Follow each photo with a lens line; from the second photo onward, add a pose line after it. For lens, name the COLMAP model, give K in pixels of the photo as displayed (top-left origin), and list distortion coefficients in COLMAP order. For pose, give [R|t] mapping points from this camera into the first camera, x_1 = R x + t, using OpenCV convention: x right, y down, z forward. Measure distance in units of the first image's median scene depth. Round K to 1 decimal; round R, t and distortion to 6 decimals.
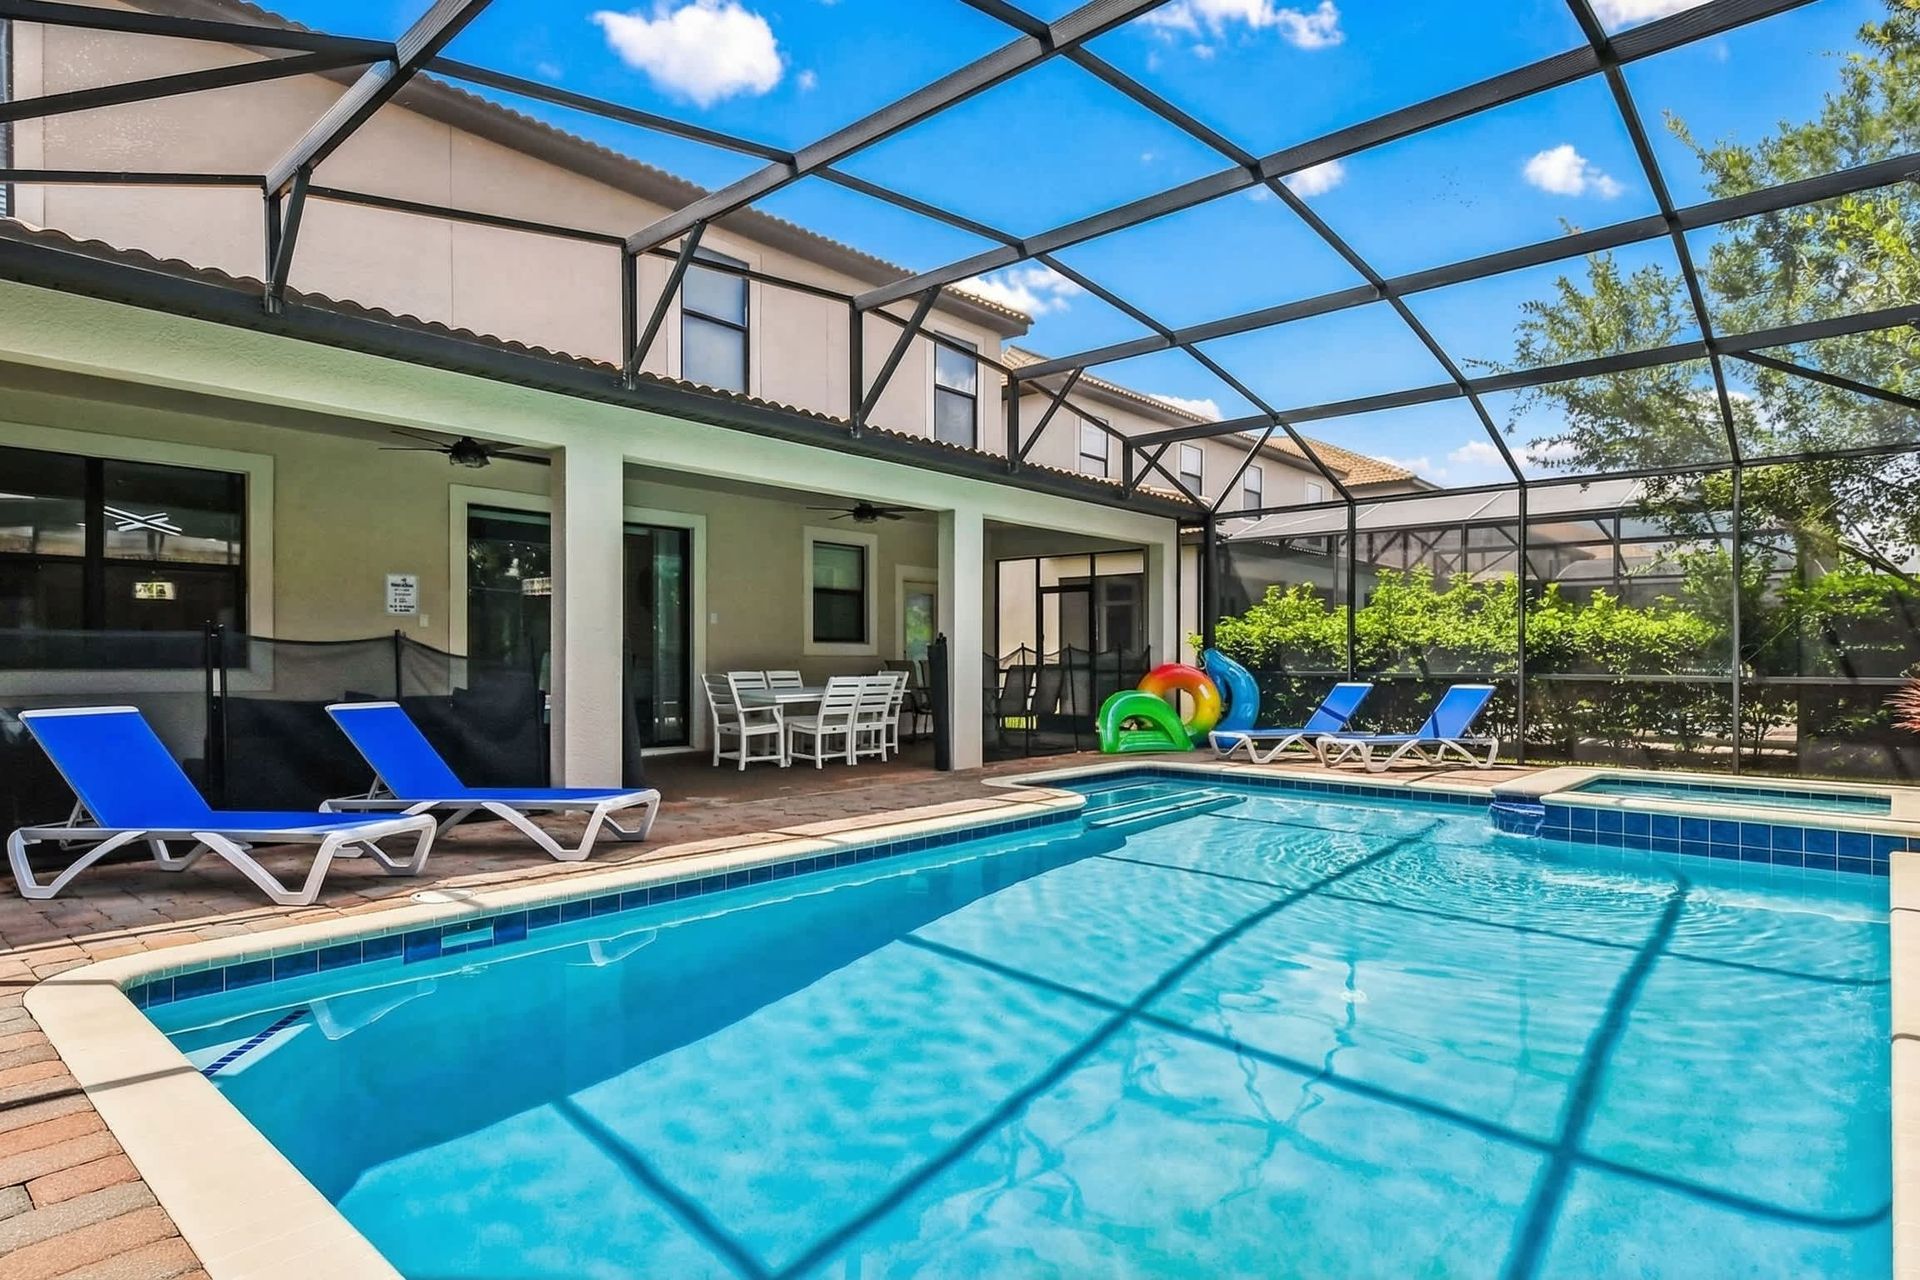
lens RADIAL K [[1026.7, 0, 960.0], [0, 1026.7, 640.0], [0, 0, 1]] dist [-0.001763, -0.000260]
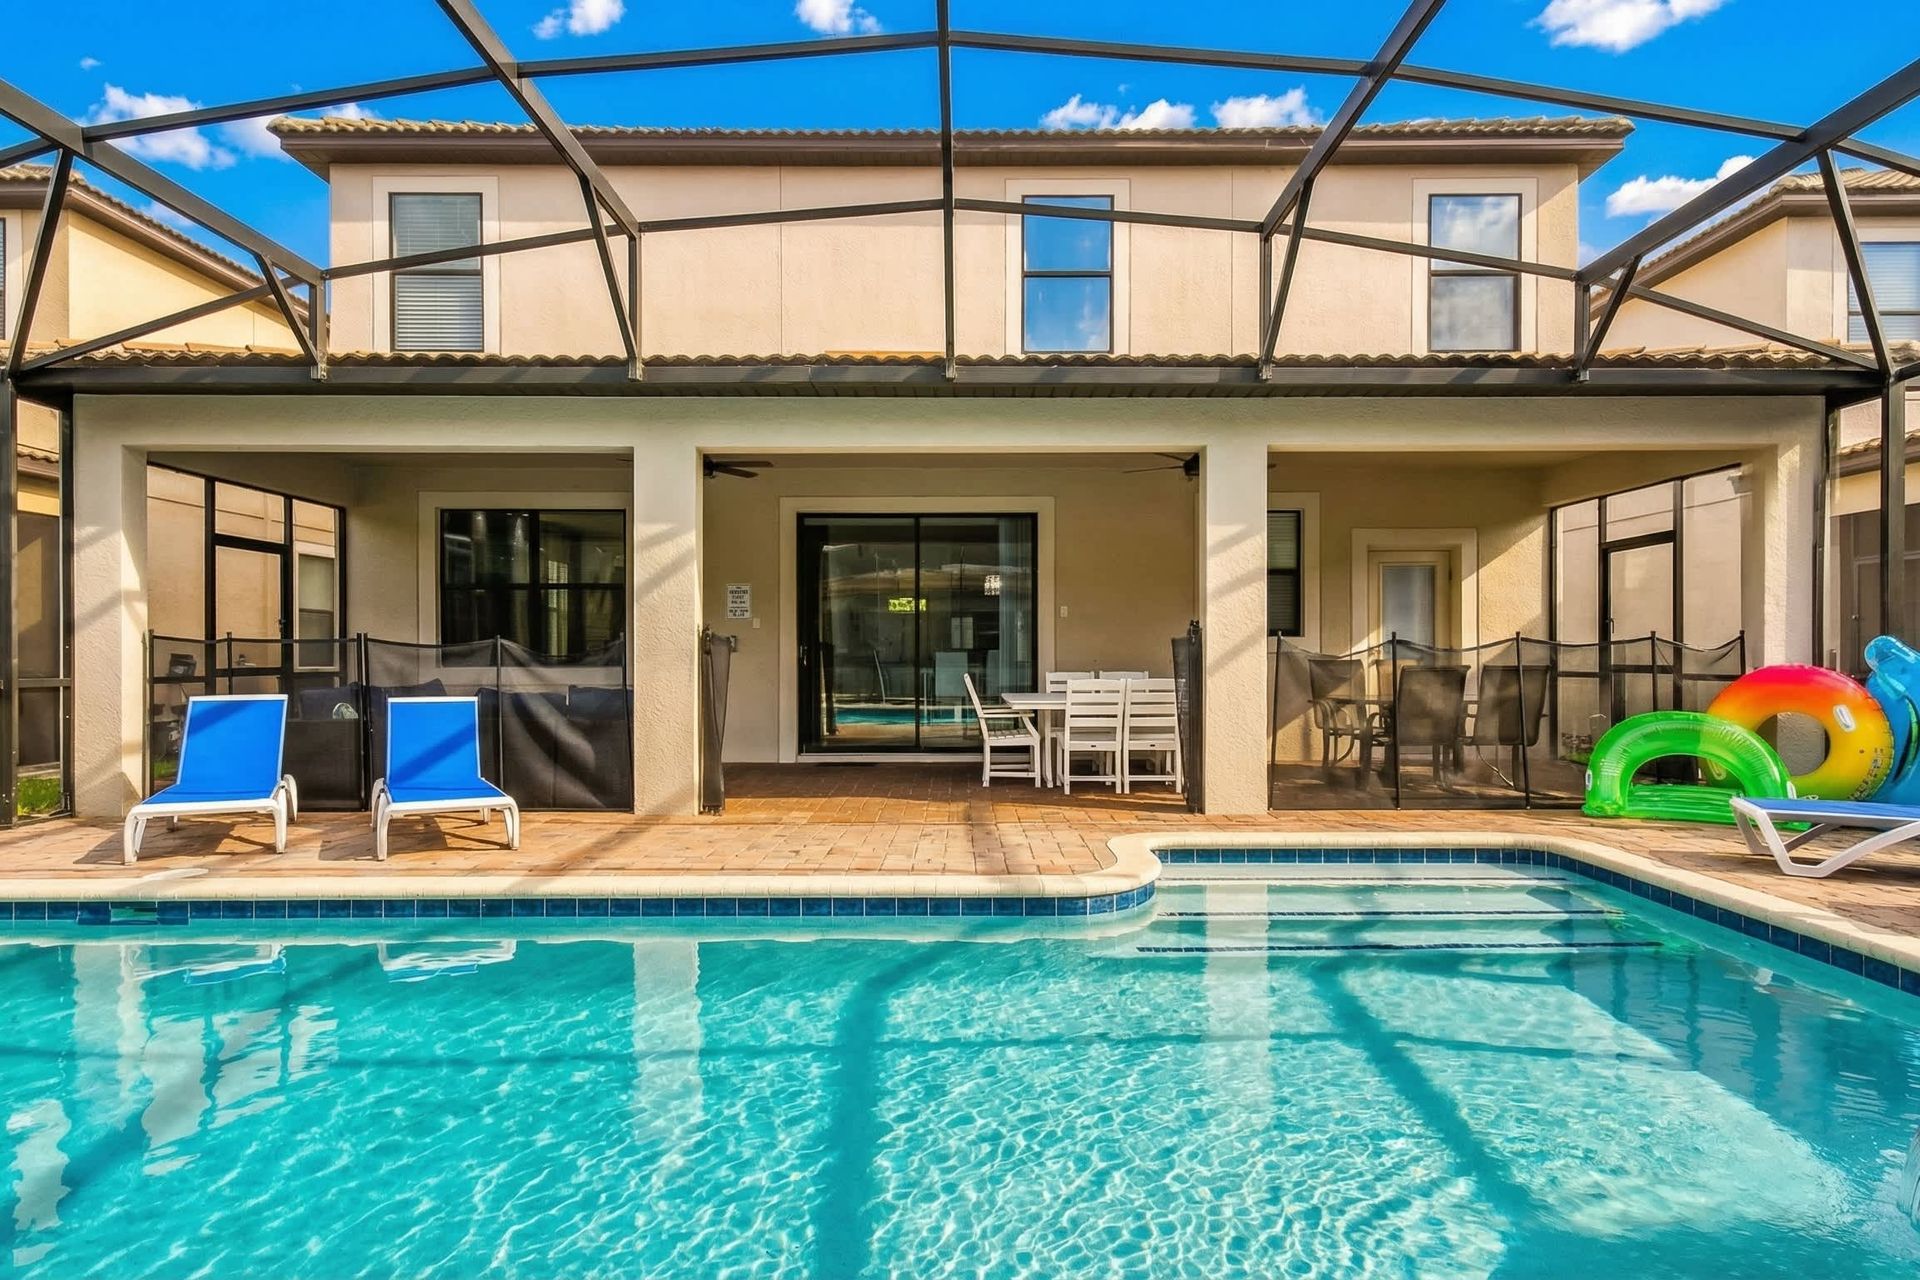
lens RADIAL K [[986.4, 0, 960.0], [0, 986.4, 640.0], [0, 0, 1]] dist [0.002466, 0.000223]
pose [[0.665295, -0.022759, -0.746233, 0.379226], [0.019823, 0.999721, -0.012817, 0.012437], [0.746317, -0.006266, 0.665561, 0.410653]]
